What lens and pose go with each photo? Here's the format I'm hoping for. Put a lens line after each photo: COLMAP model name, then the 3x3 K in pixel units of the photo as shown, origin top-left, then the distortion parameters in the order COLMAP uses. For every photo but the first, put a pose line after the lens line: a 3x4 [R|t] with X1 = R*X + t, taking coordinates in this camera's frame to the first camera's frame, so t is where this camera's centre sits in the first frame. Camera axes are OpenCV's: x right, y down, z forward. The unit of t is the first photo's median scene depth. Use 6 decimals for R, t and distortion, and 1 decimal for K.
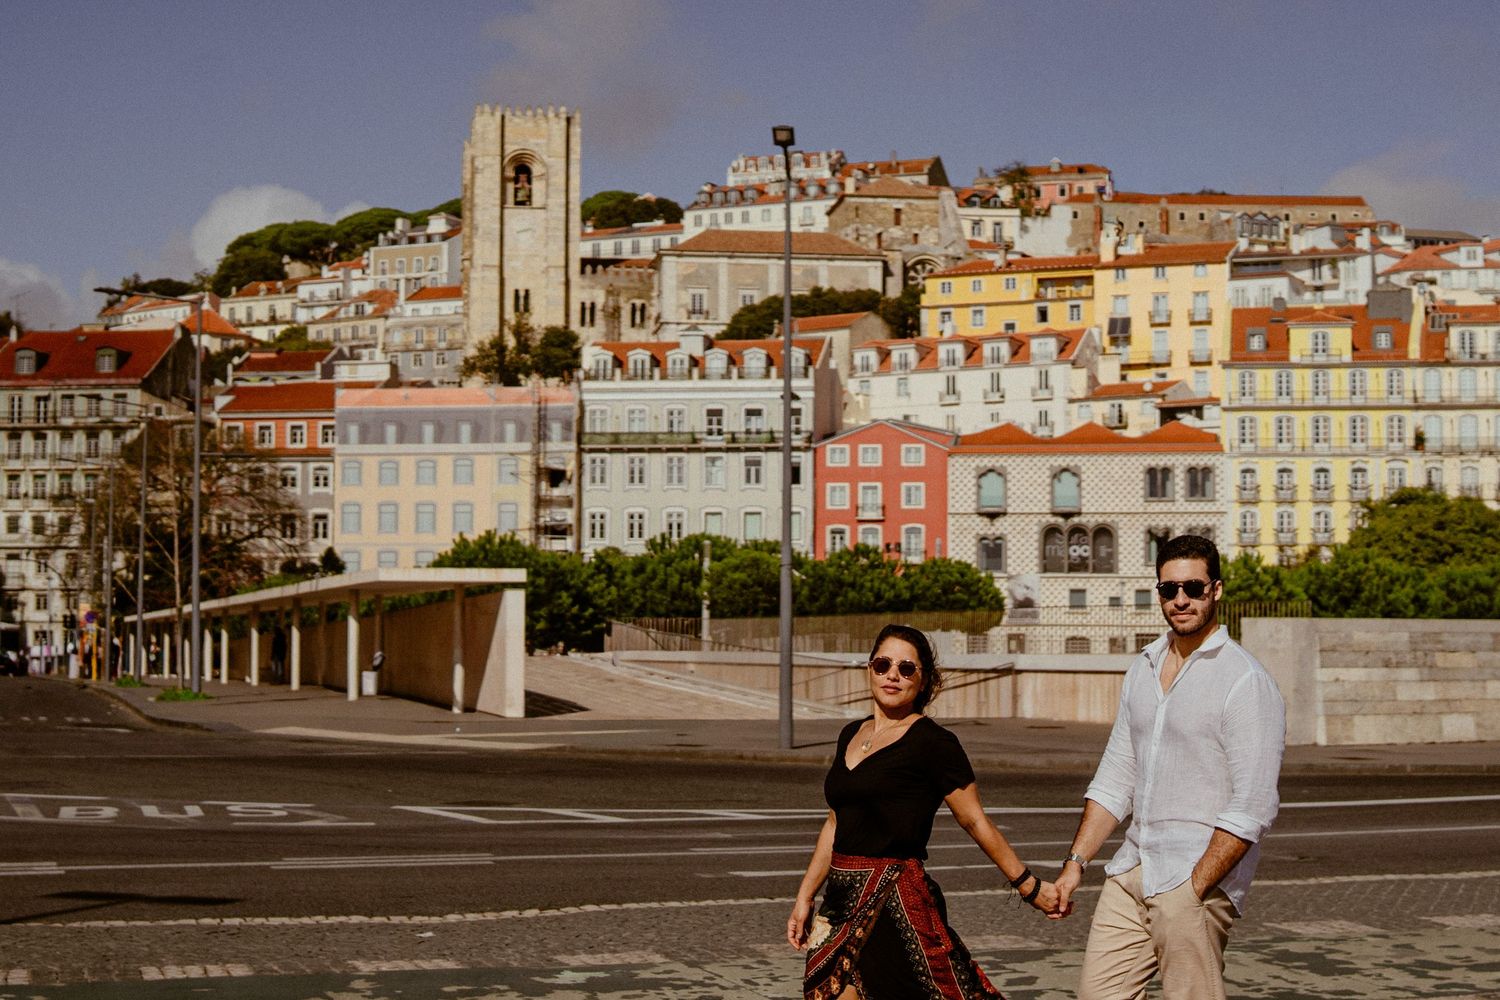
lens RADIAL K [[2399.6, 0, 812.0], [0, 2399.6, 553.9], [0, 0, 1]] dist [-0.079519, -0.016065]
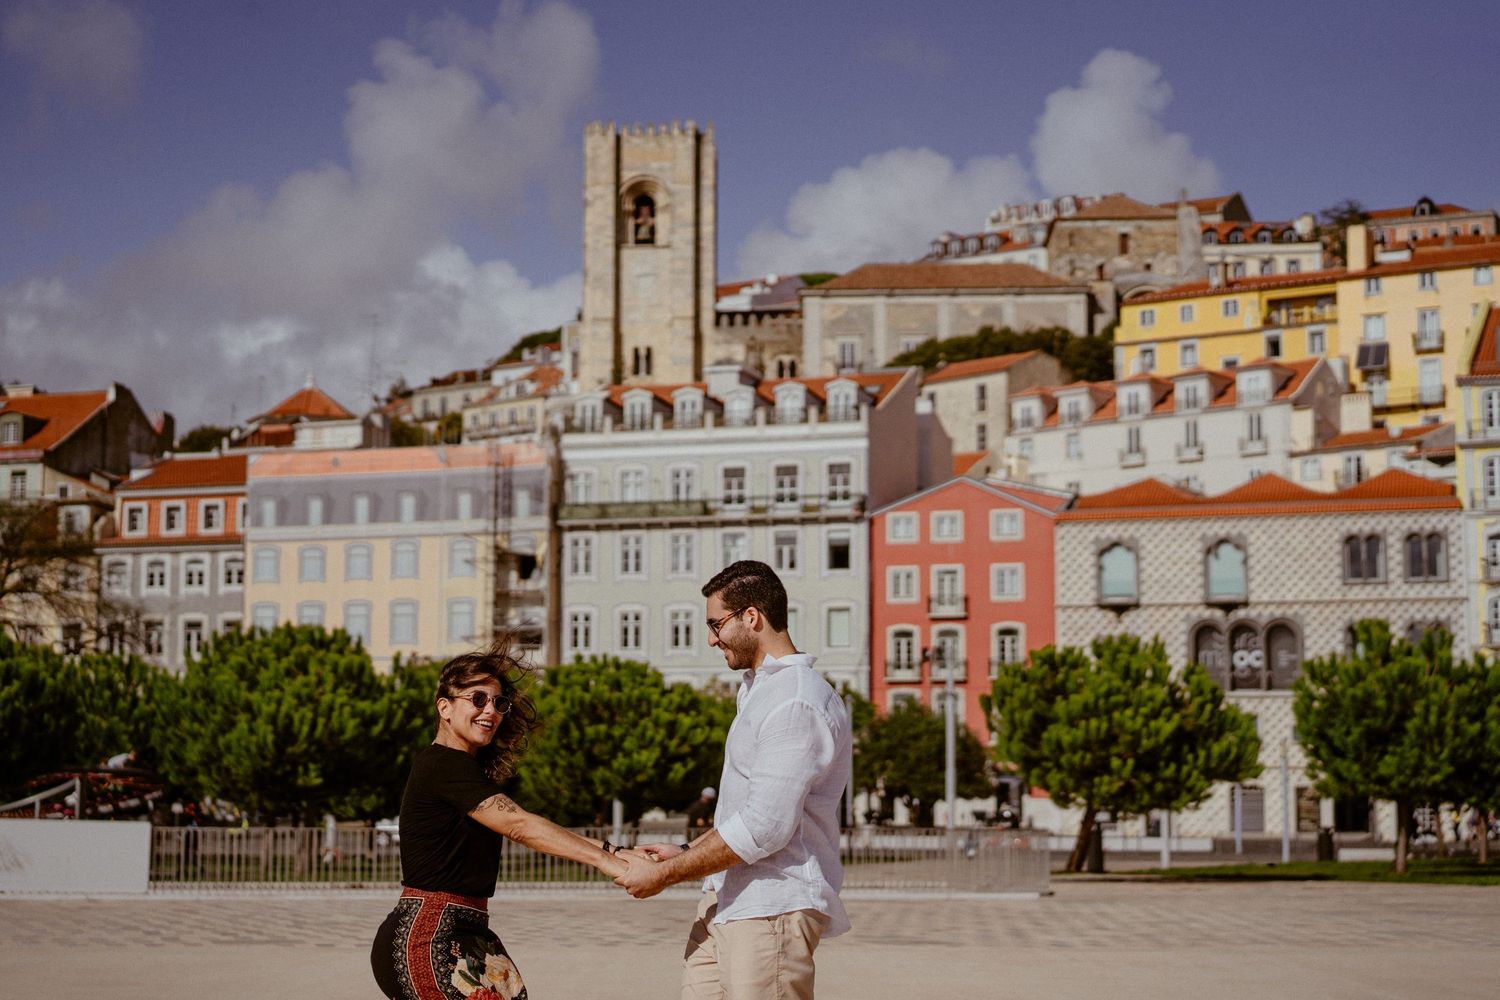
lens RADIAL K [[2518.2, 0, 720.1], [0, 2518.2, 497.4], [0, 0, 1]] dist [0.124883, -0.919277]
pose [[0.980159, -0.022654, -0.196913, 0.104399], [0.008363, 0.997289, -0.073103, 0.004212], [0.198035, 0.070005, 0.977692, 0.255005]]
